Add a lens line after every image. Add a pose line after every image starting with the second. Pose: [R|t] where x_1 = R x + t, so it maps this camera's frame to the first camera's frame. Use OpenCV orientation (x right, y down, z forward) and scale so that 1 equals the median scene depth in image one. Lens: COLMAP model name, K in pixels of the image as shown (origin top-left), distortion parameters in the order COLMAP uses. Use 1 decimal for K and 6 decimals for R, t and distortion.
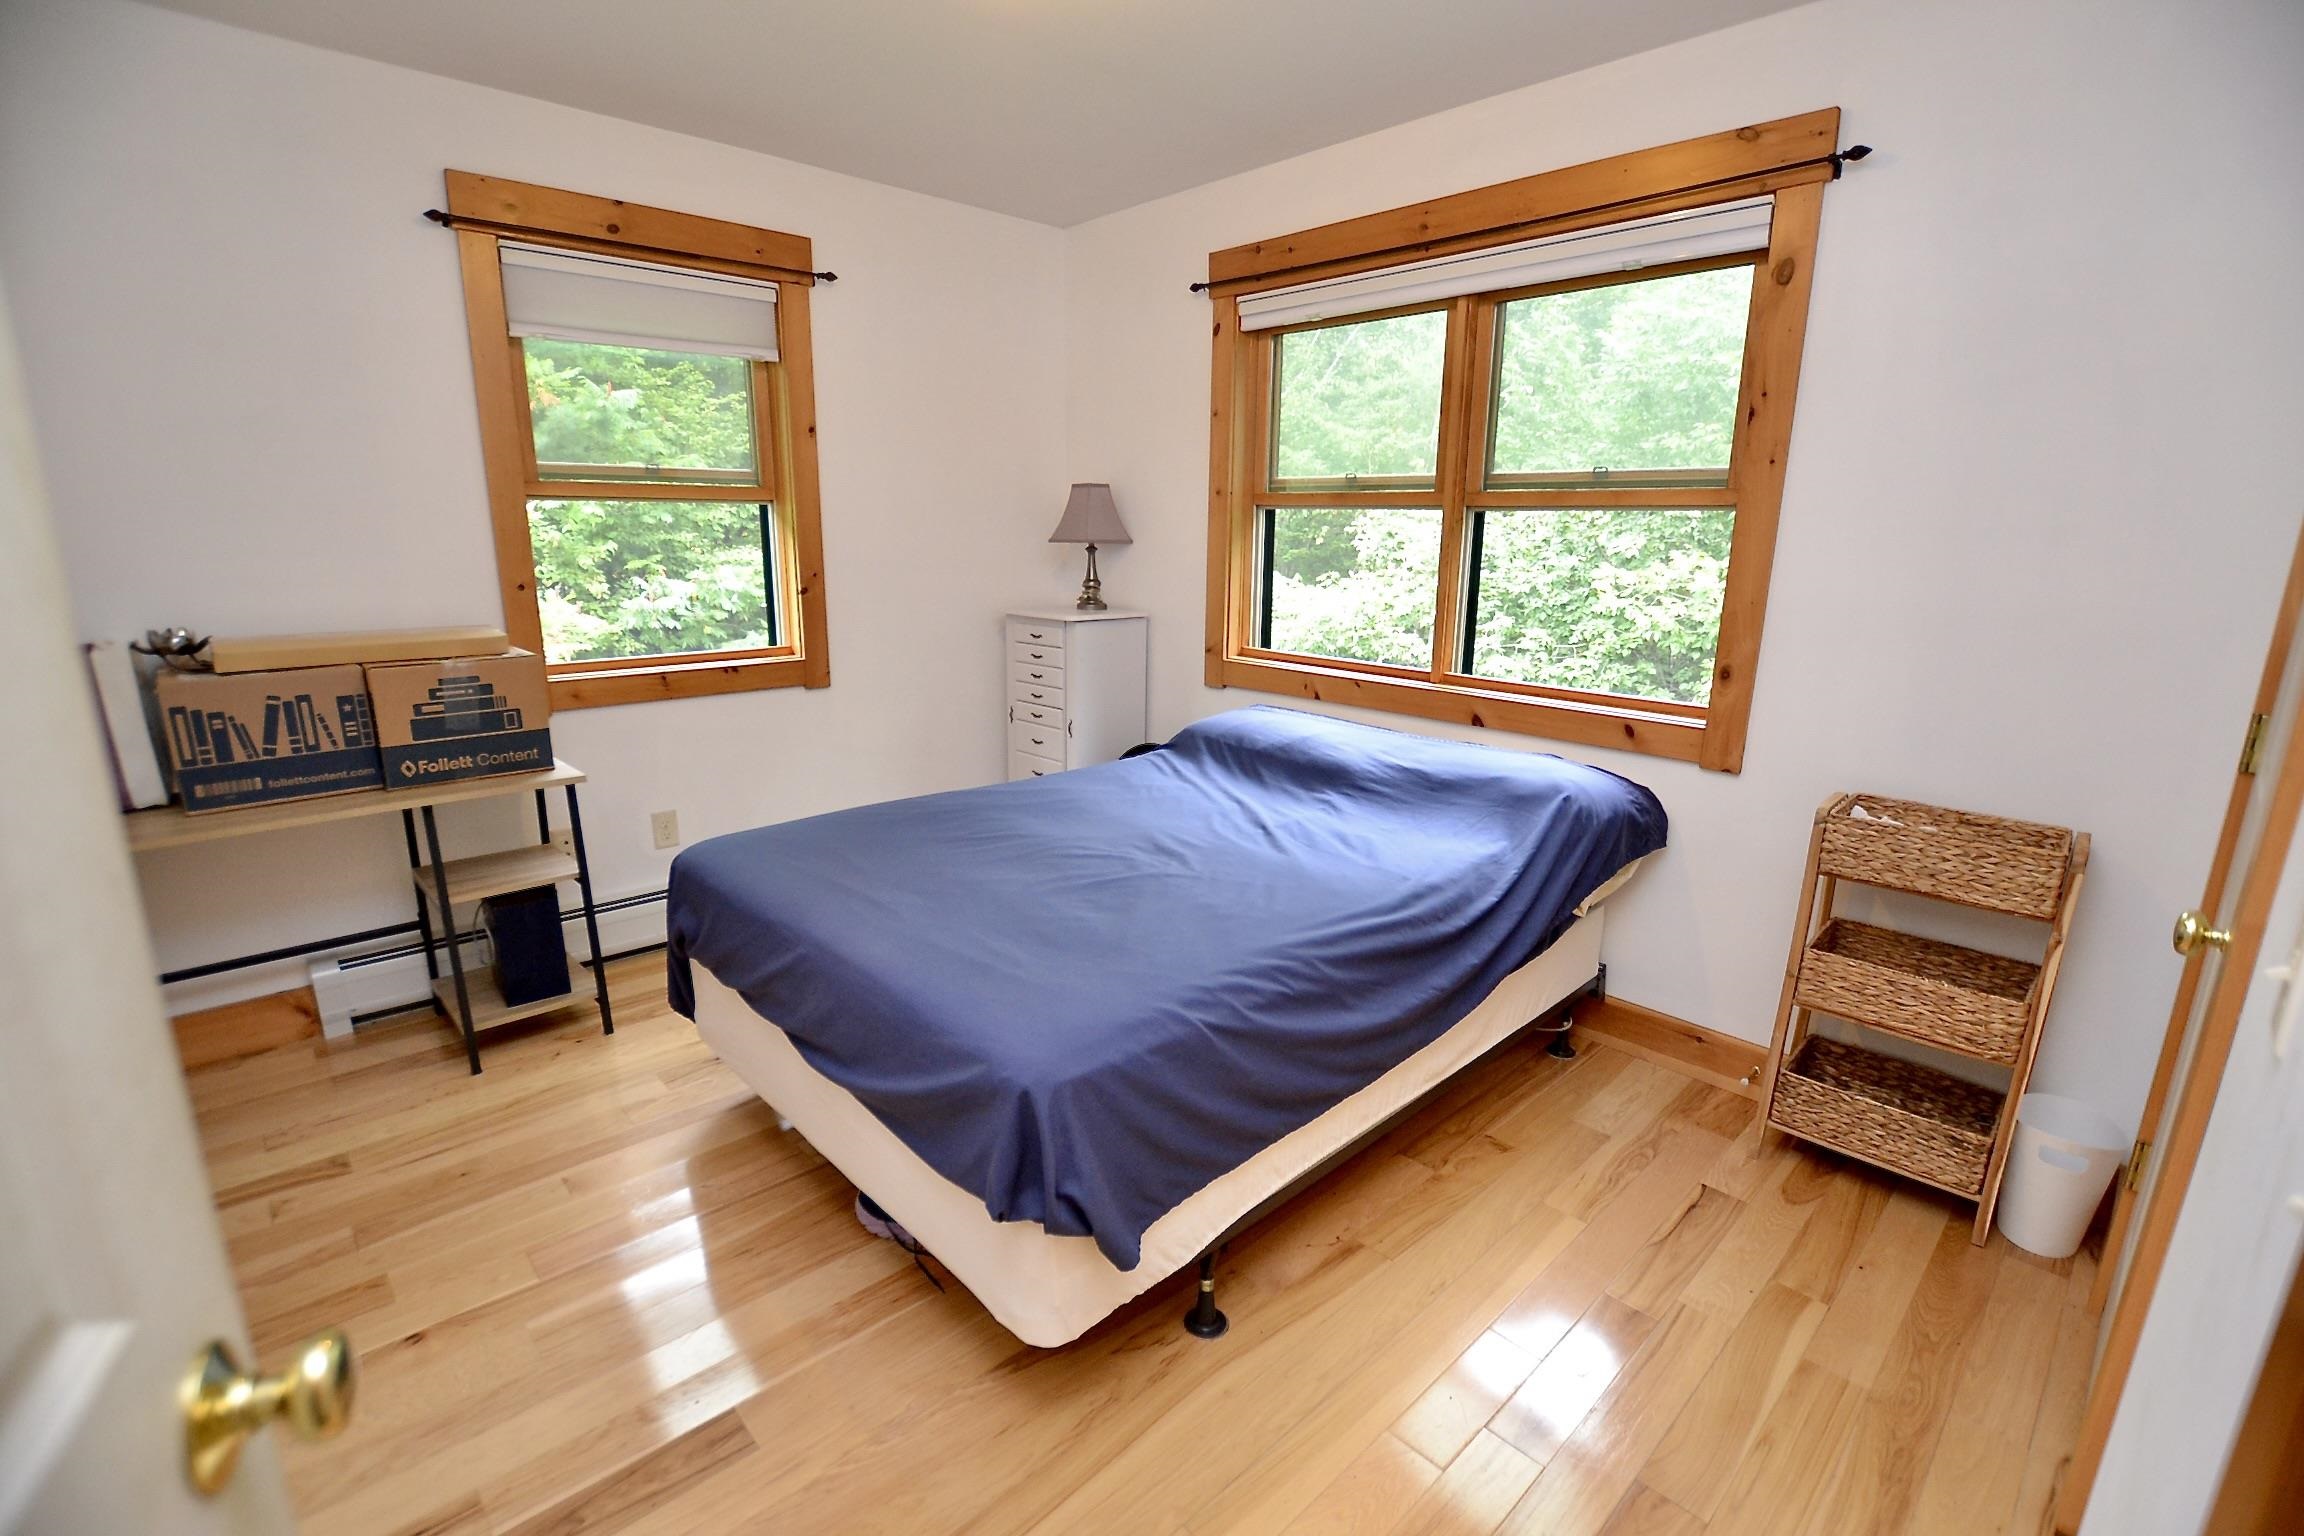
lens RADIAL K [[1031.1, 0, 1138.8], [0, 1031.1, 771.0], [0, 0, 1]] dist [-0.018680, 0.000676]
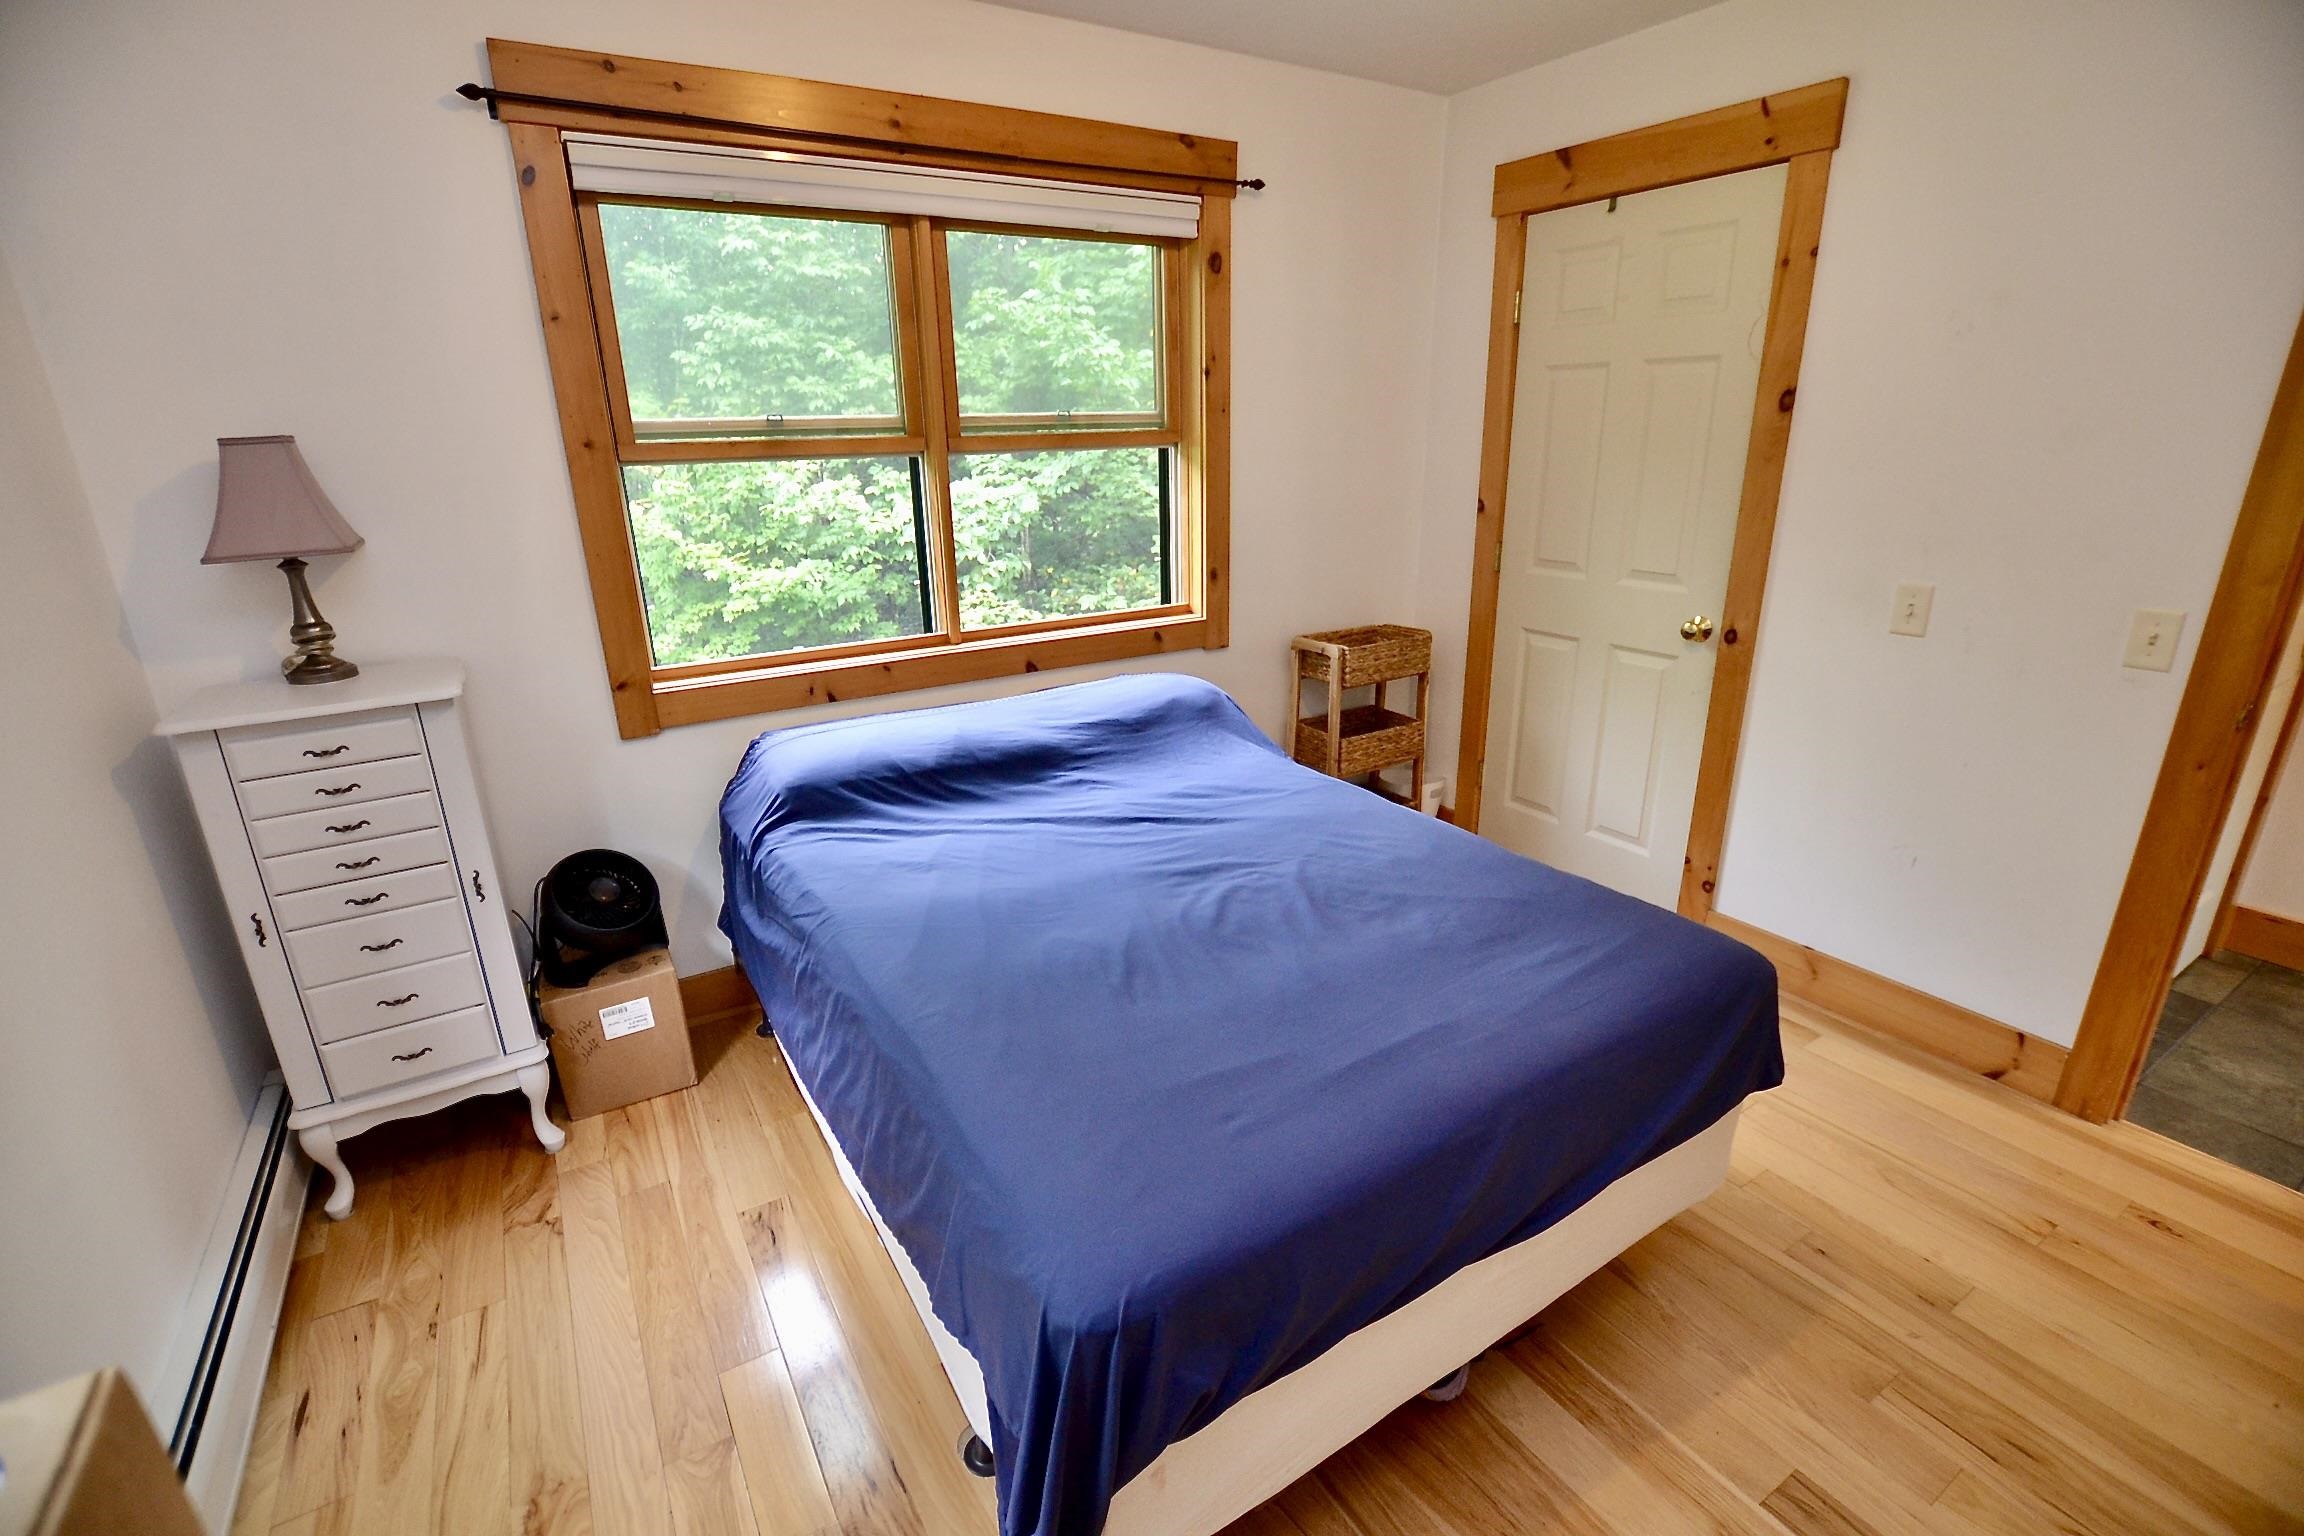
lens RADIAL K [[1031.1, 0, 1135.8], [0, 1031.1, 784.6], [0, 0, 1]] dist [-0.018680, 0.000676]
pose [[0.200061, -0.338969, 0.919280, -0.624998], [0.250149, 0.924825, 0.286574, -0.208397], [-0.947312, 0.172625, 0.269814, 0.651370]]
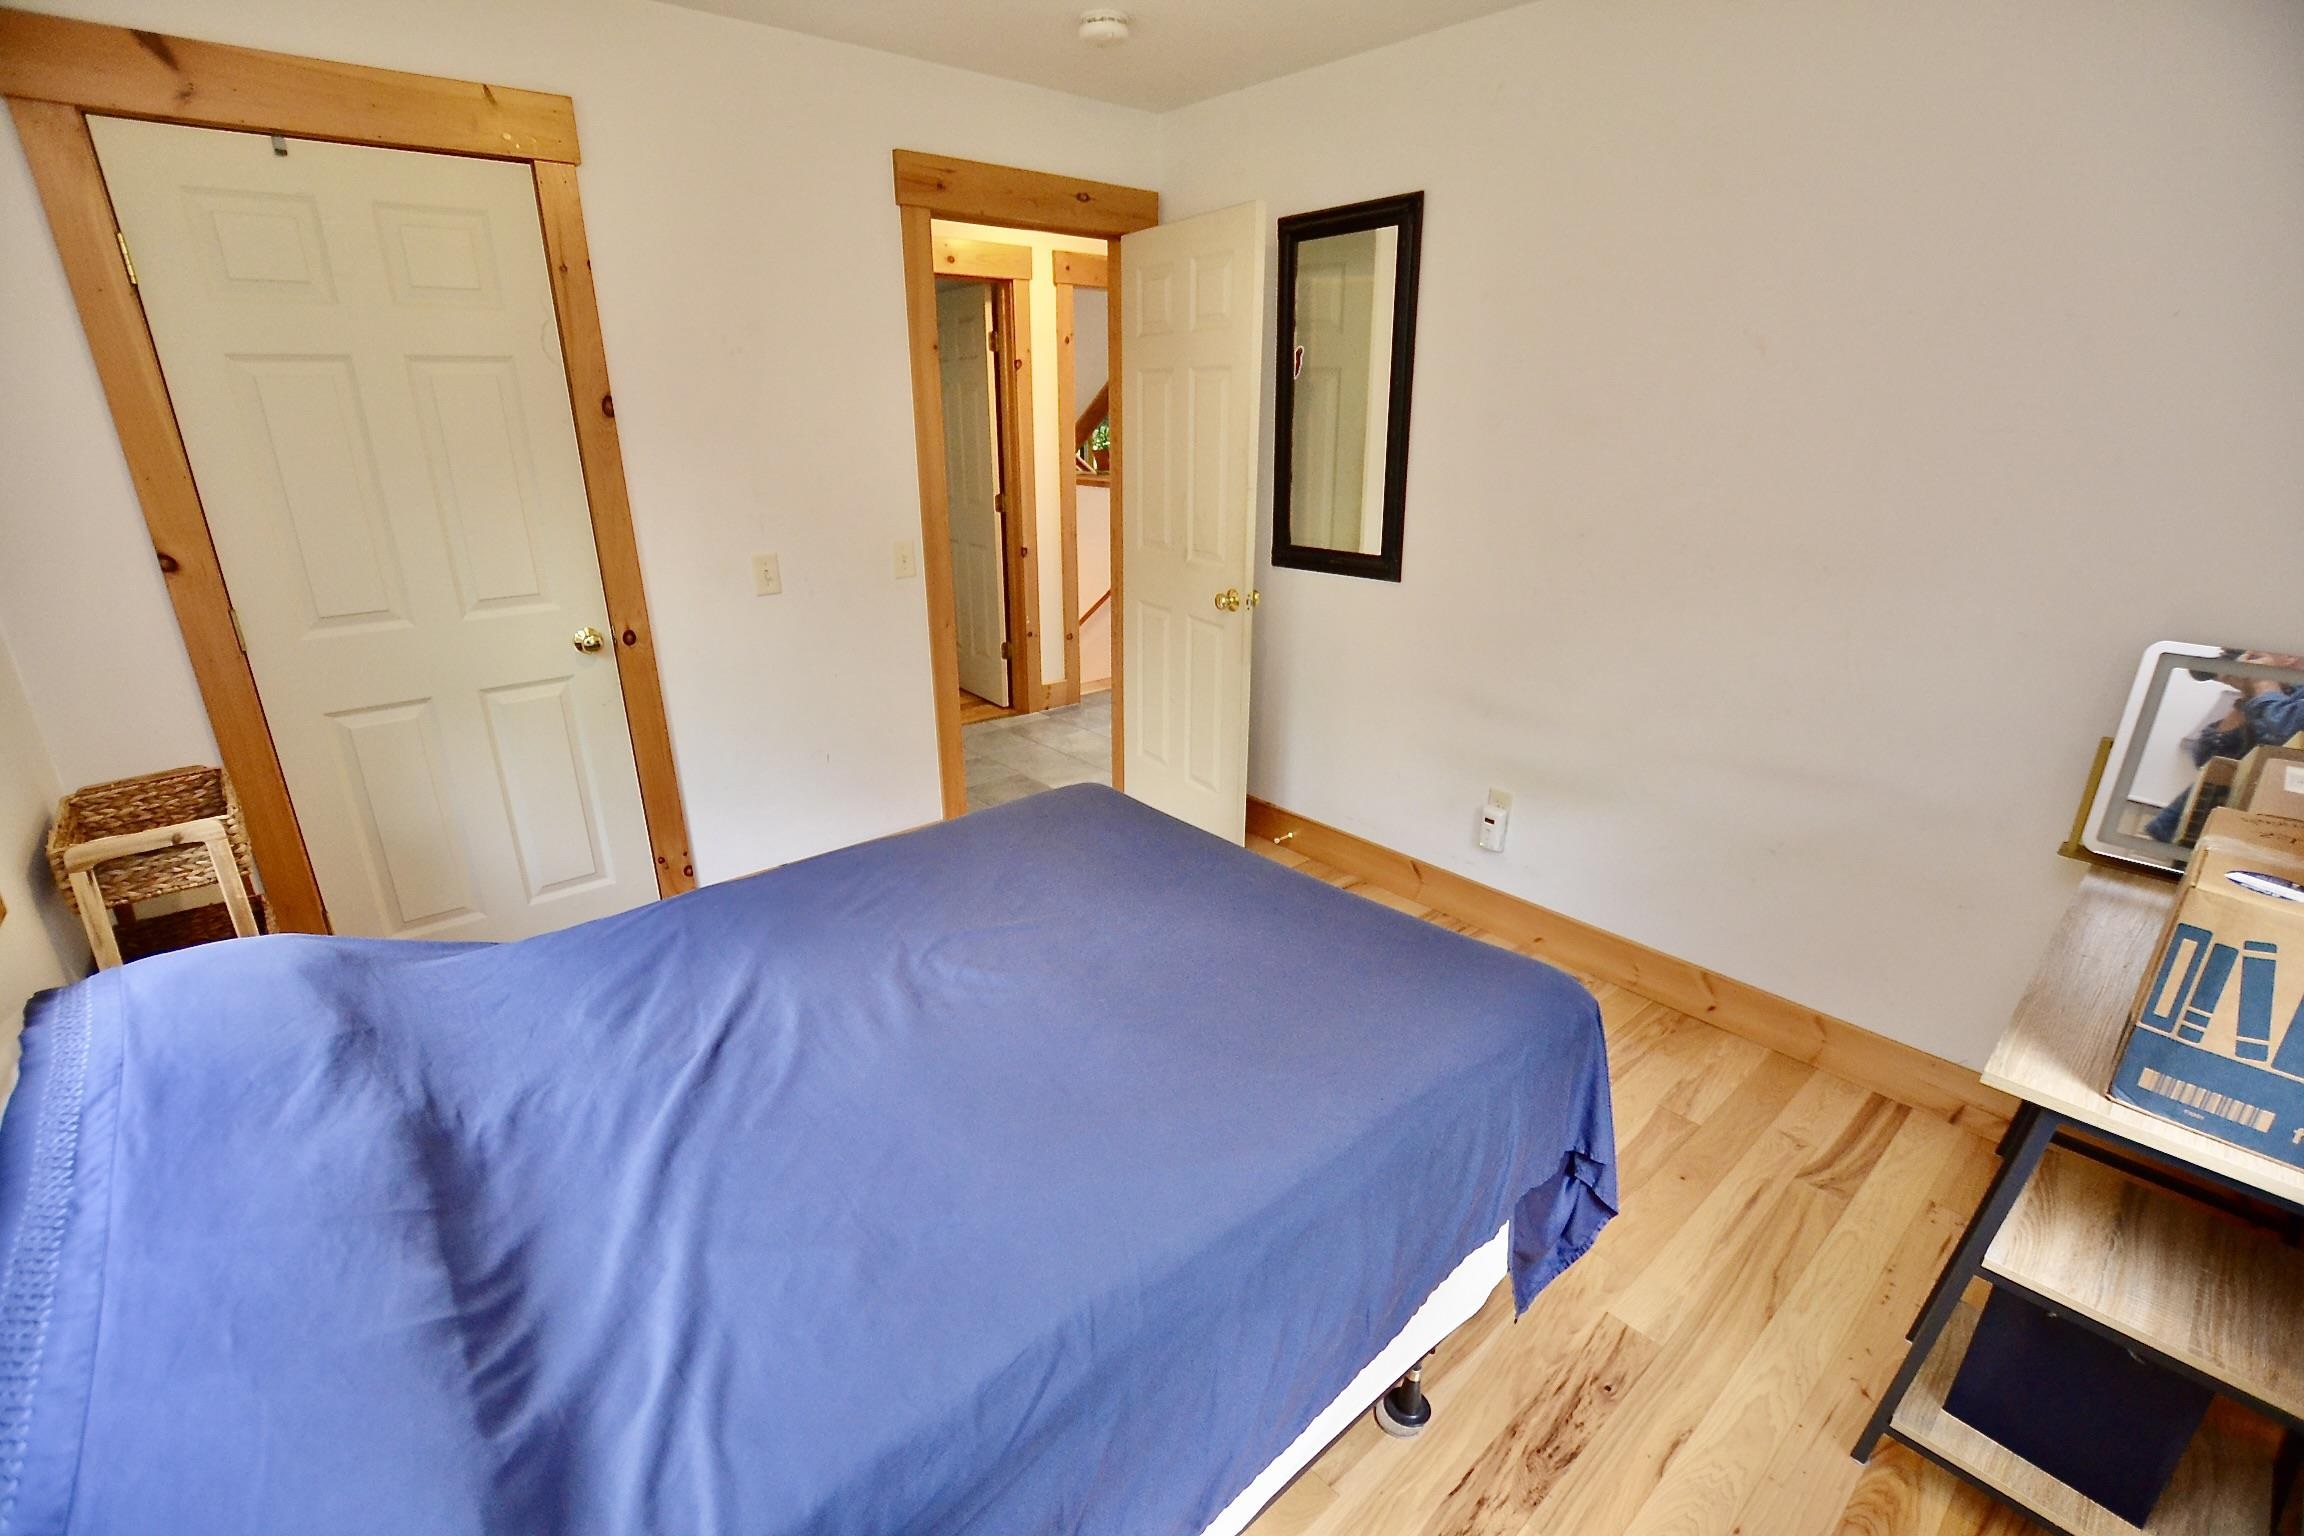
lens RADIAL K [[1031.1, 0, 1165.5], [0, 1031.1, 783.8], [0, 0, 1]] dist [-0.018680, 0.000676]
pose [[-0.999554, -0.023747, 0.018117, -0.126987], [-0.009558, 0.828954, 0.559235, -0.355183], [-0.028298, 0.558812, -0.828811, 1.219122]]
